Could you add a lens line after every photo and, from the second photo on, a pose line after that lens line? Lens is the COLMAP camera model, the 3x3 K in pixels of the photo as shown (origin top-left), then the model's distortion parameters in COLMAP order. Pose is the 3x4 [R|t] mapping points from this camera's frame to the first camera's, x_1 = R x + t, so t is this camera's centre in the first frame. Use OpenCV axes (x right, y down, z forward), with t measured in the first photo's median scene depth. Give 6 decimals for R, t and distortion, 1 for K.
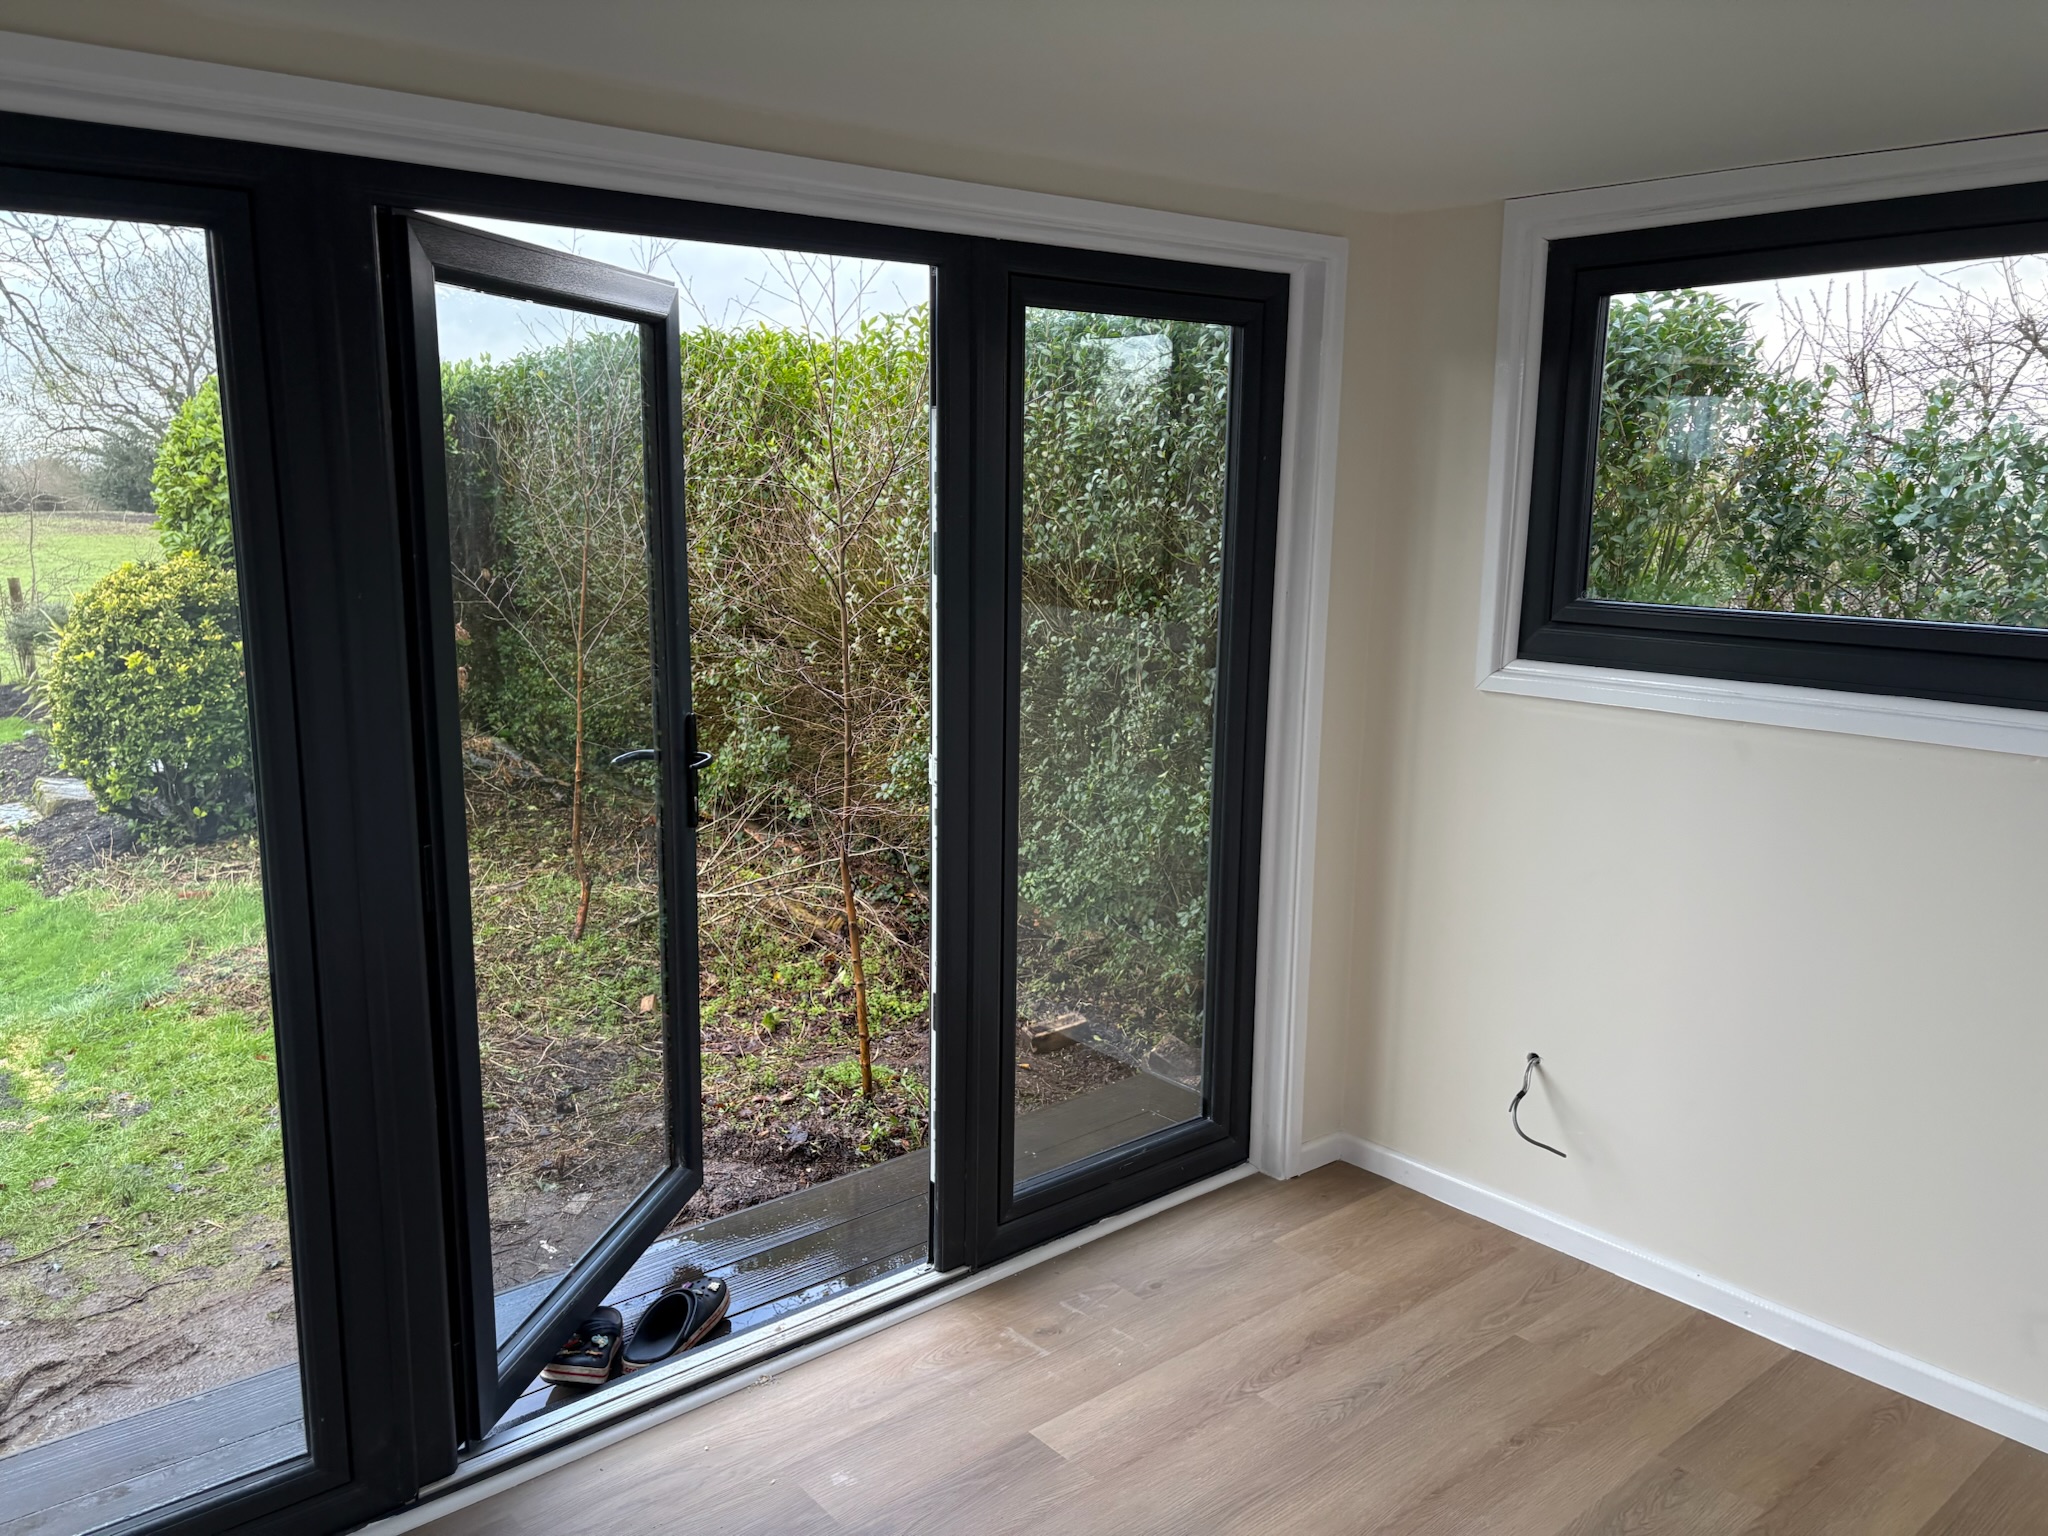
lens RADIAL K [[1548.5, 0, 1057.7], [0, 1548.5, 776.9], [0, 0, 1]] dist [0.053632, -0.052747]
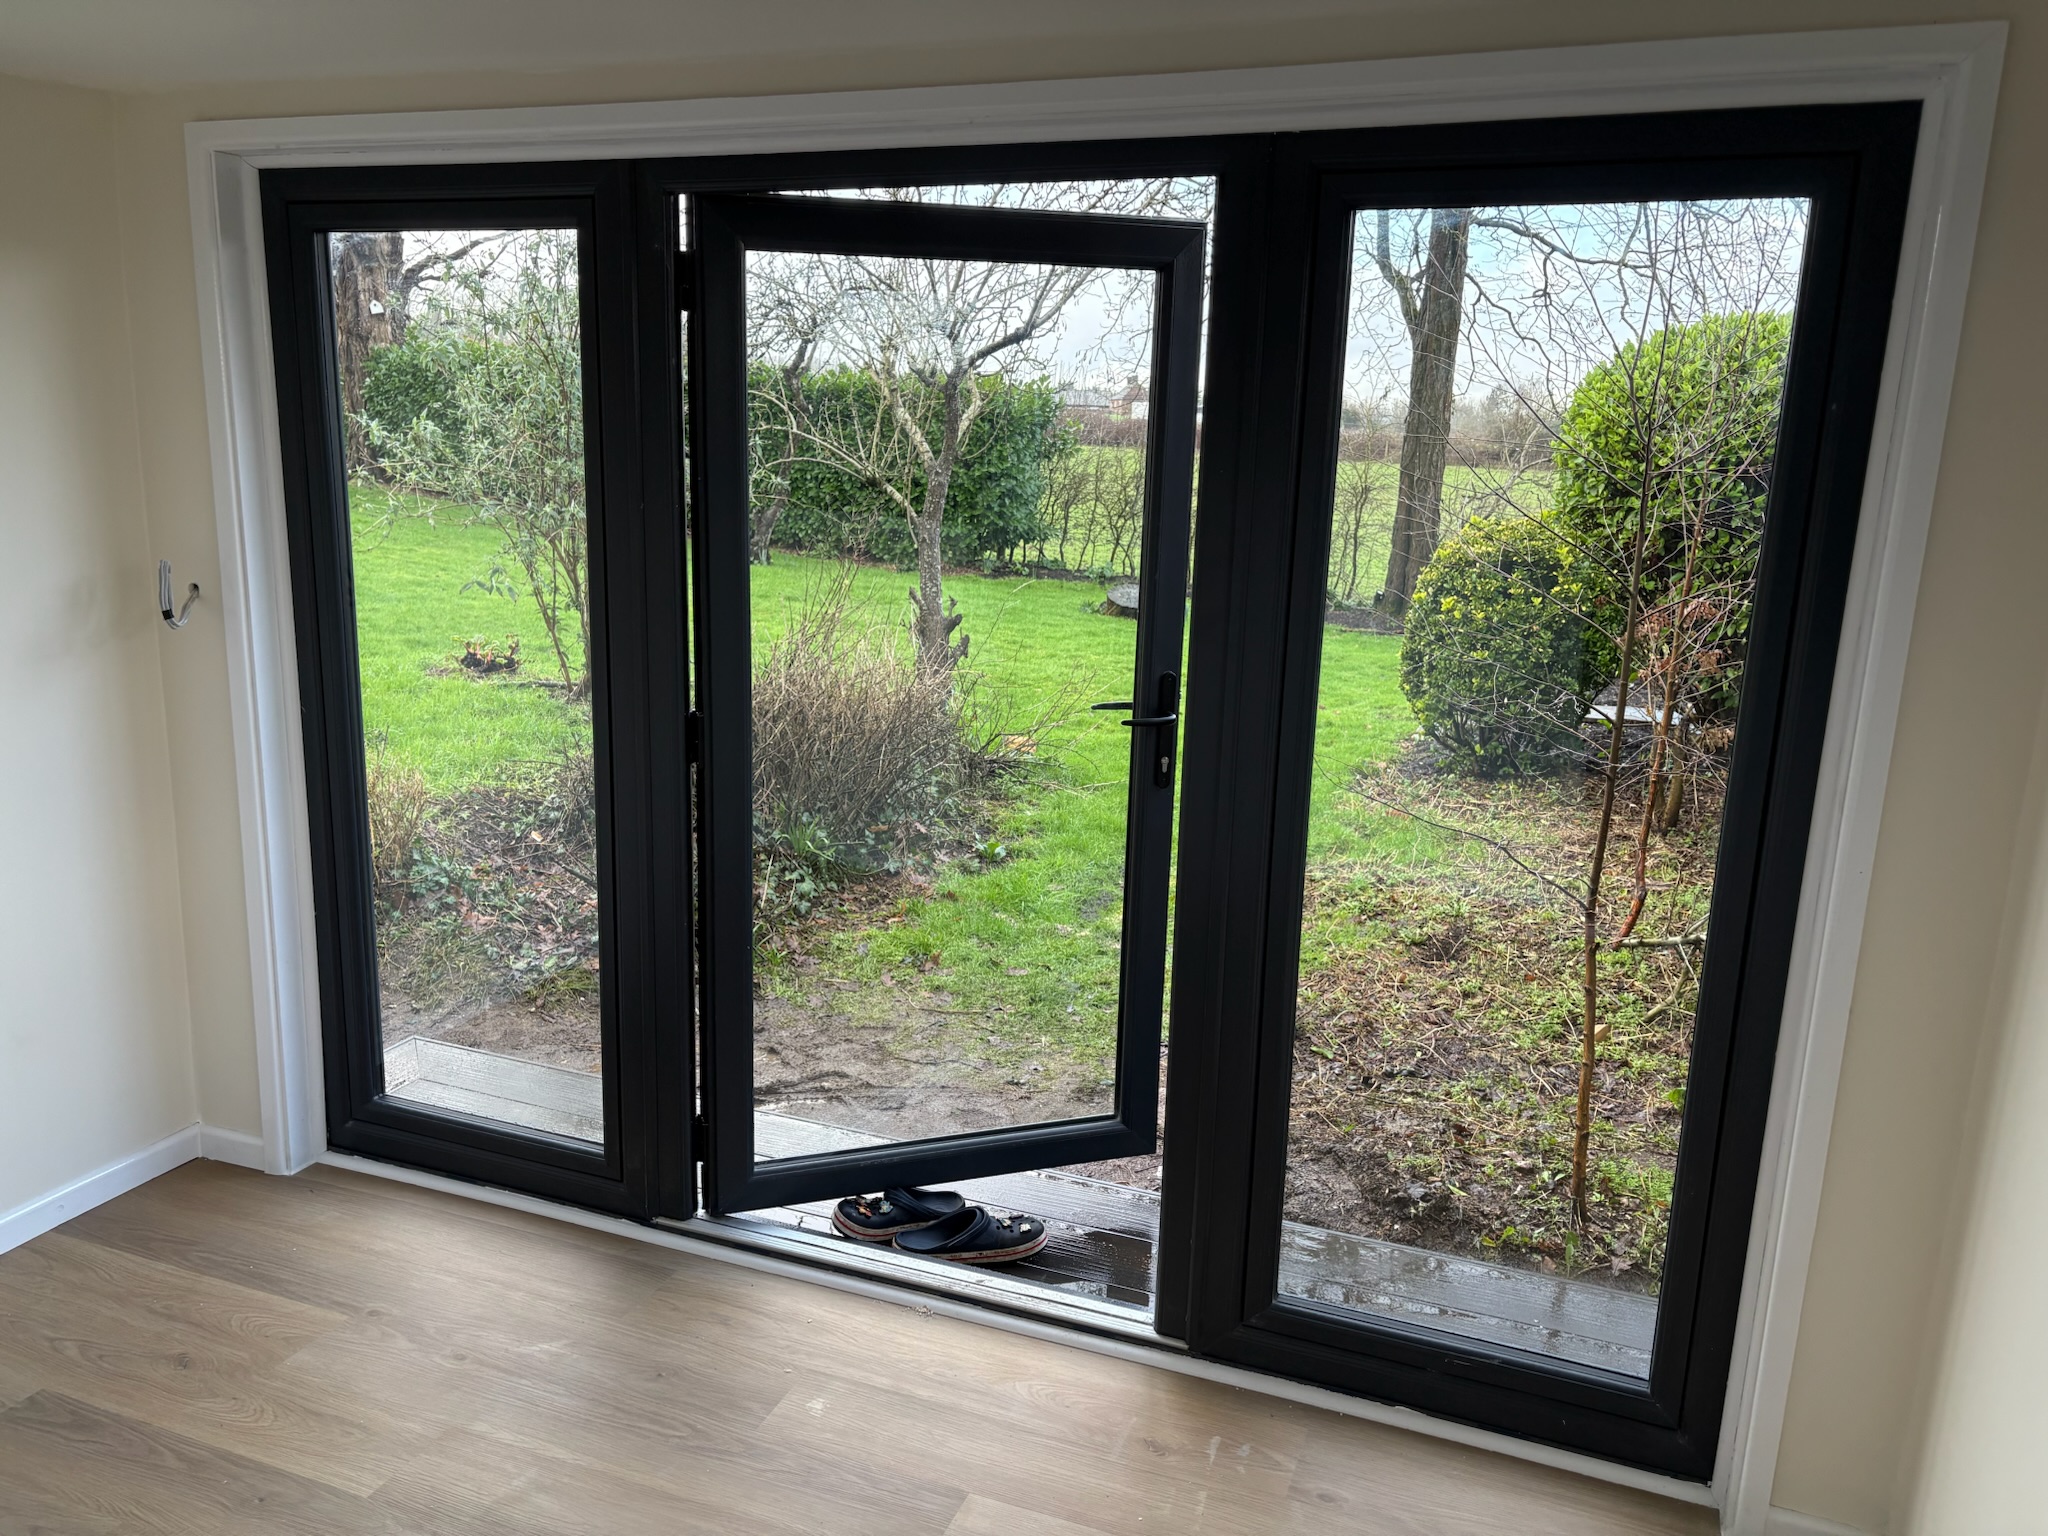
lens RADIAL K [[1550.0, 0, 1007.1], [0, 1550.0, 773.0], [0, 0, 1]] dist [0.042261, -0.029420]
pose [[0.475990, 0.205894, -0.855009, 0.558490], [-0.192160, 0.973066, 0.127346, -0.087759], [0.858200, 0.103683, 0.502734, 0.423427]]
